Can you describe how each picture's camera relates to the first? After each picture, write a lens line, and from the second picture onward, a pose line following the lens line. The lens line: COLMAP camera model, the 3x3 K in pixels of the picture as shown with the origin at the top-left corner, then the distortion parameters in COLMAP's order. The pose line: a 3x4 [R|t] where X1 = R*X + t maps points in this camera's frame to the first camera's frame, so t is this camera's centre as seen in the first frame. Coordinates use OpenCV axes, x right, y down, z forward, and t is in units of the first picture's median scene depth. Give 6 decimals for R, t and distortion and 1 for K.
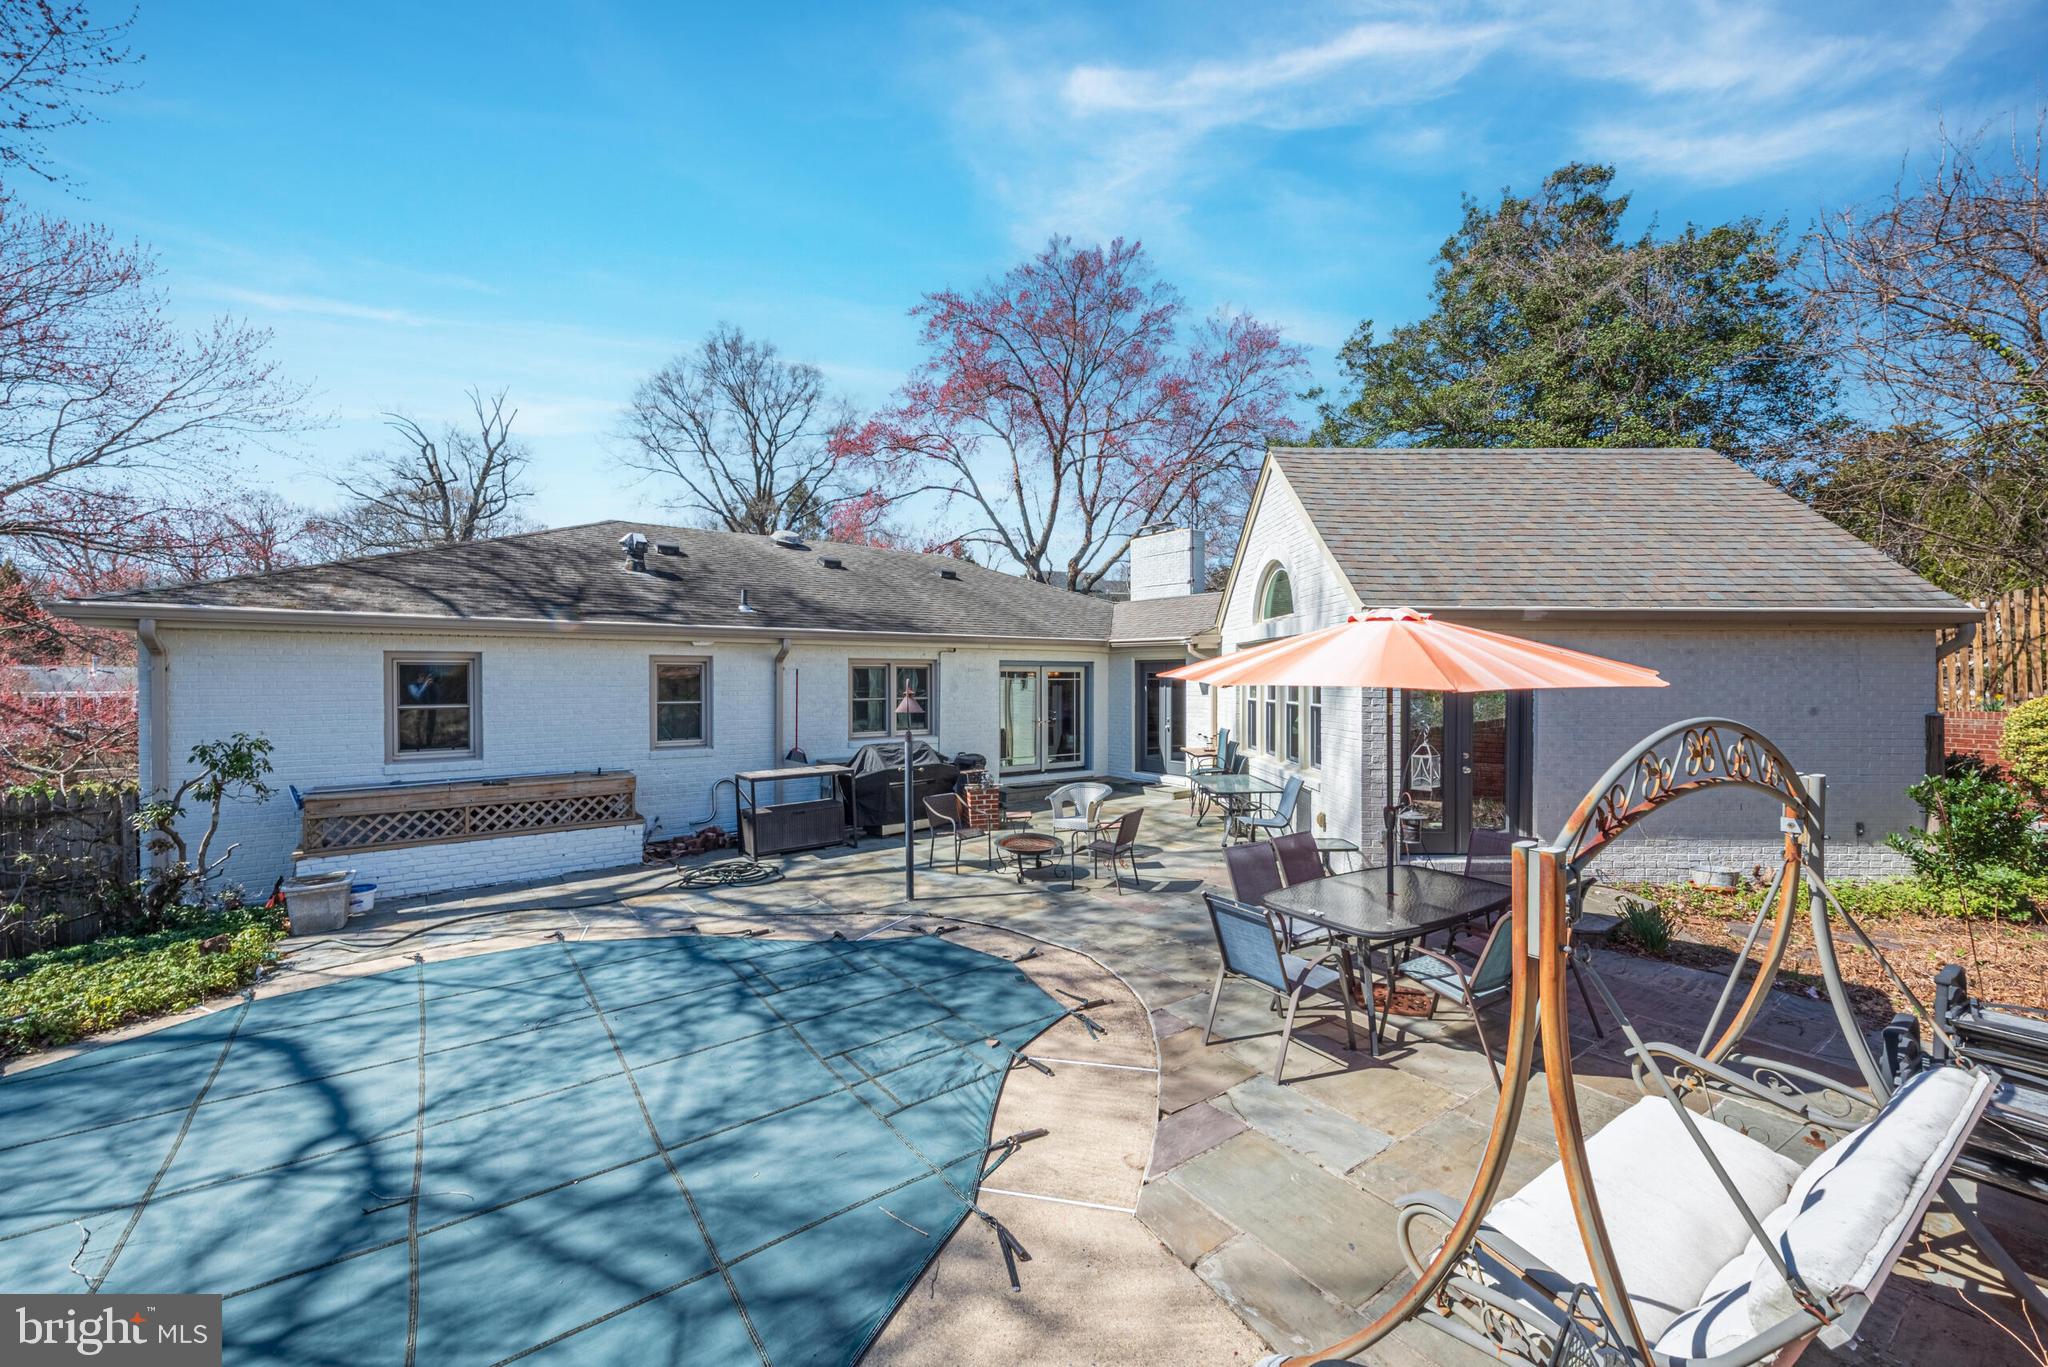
lens RADIAL K [[795.6, 0, 1024.4], [0, 795.6, 680.7], [0, 0, 1]] dist [0.014145, -0.005493]
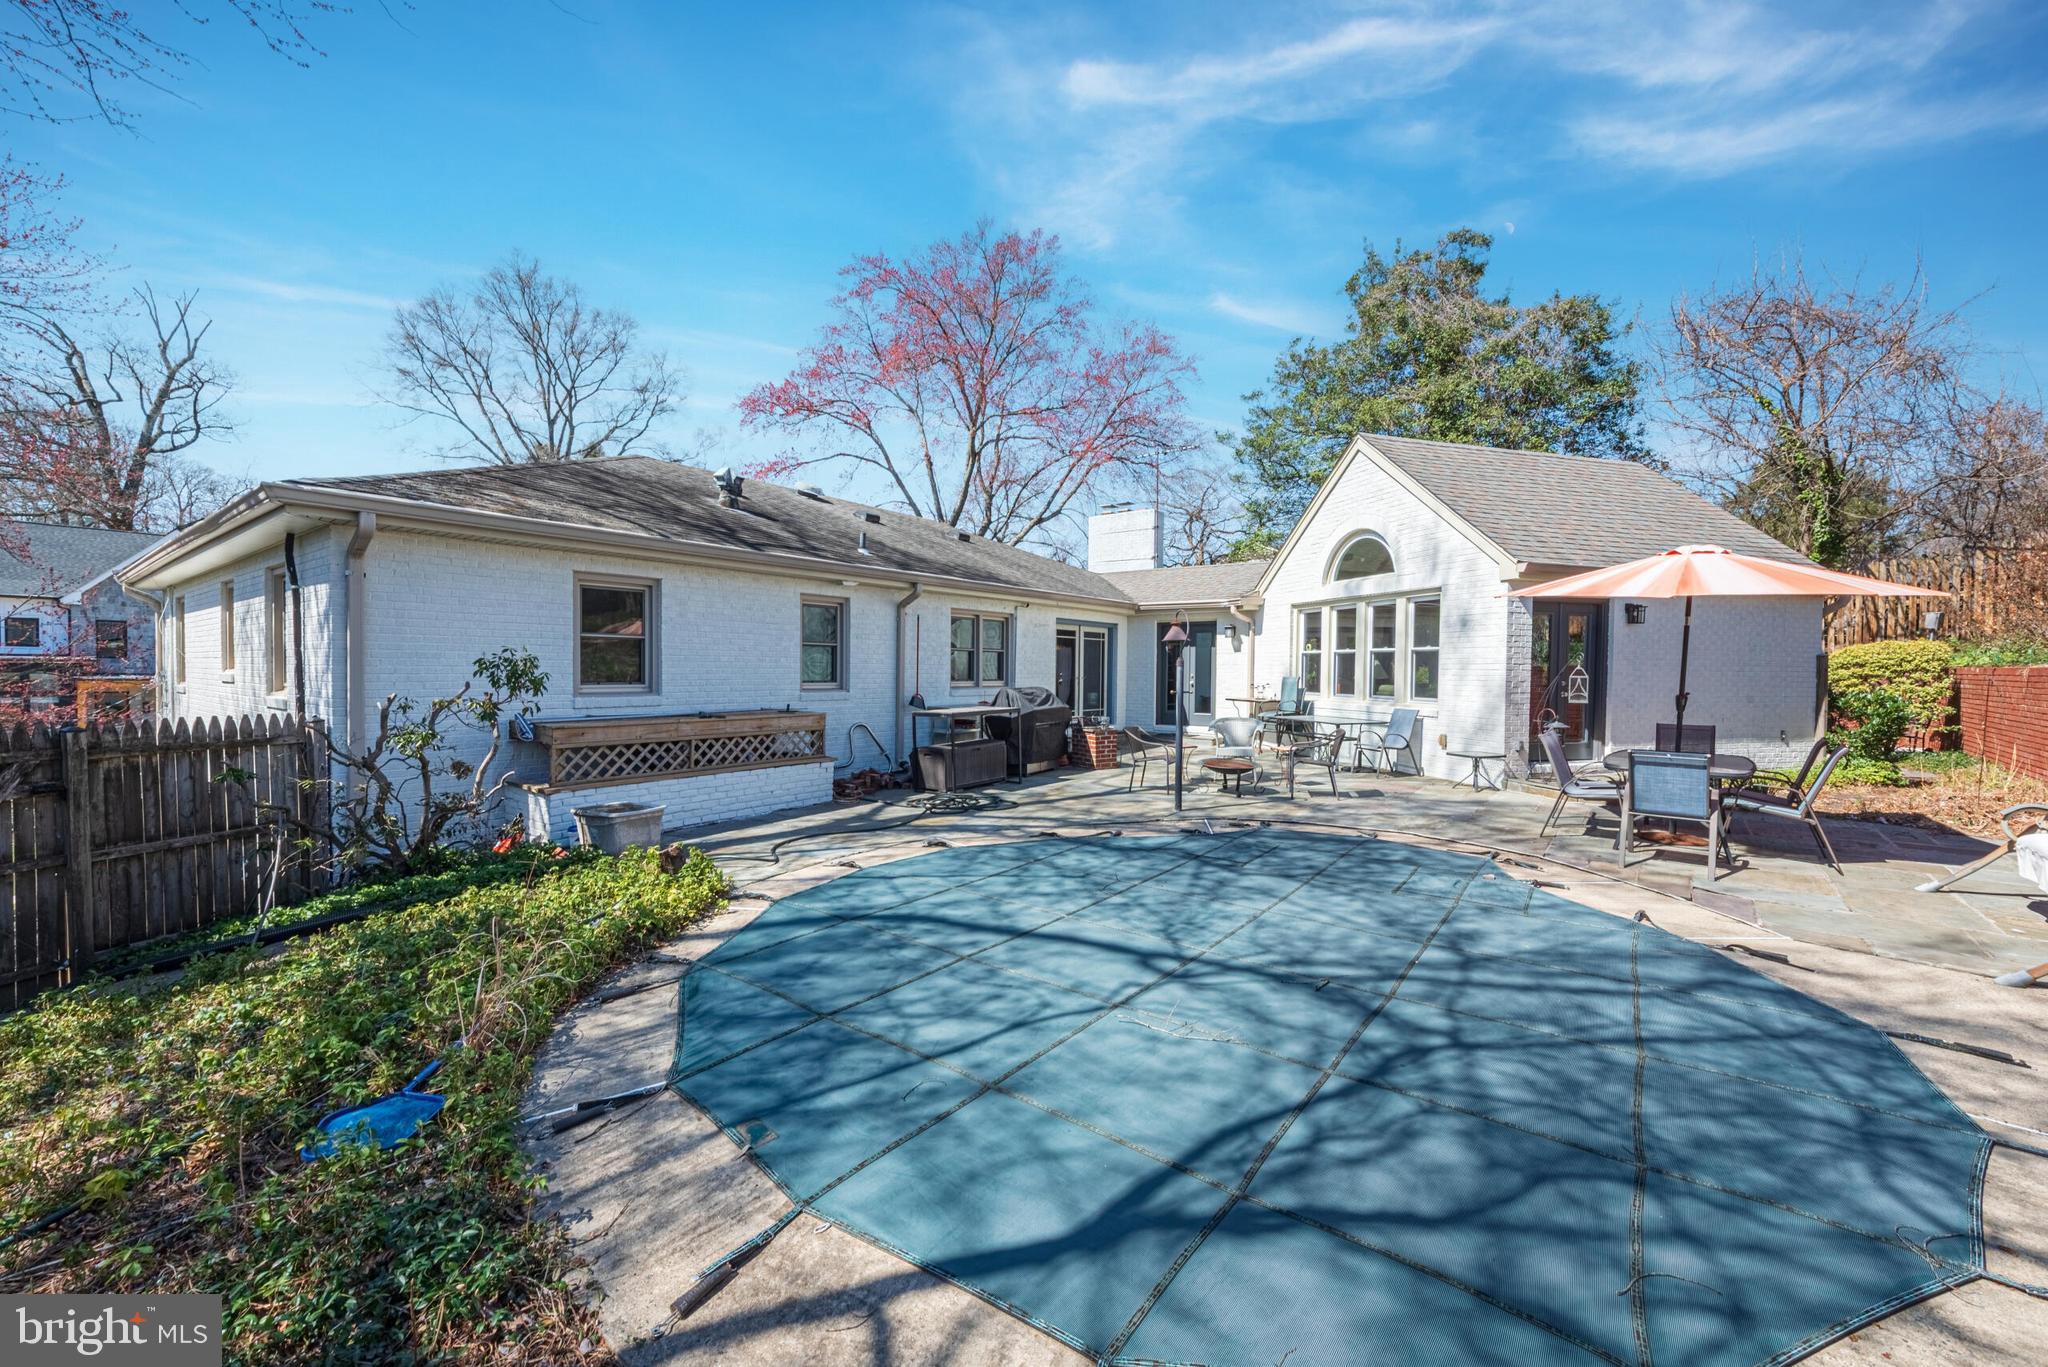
lens RADIAL K [[795.6, 0, 1016.9], [0, 795.6, 684.8], [0, 0, 1]] dist [0.014145, -0.005493]
pose [[0.962471, 0.003182, 0.271365, -0.500434], [-0.007269, 0.999875, 0.014055, 0.066317], [-0.271286, -0.015500, 0.962374, -0.001248]]
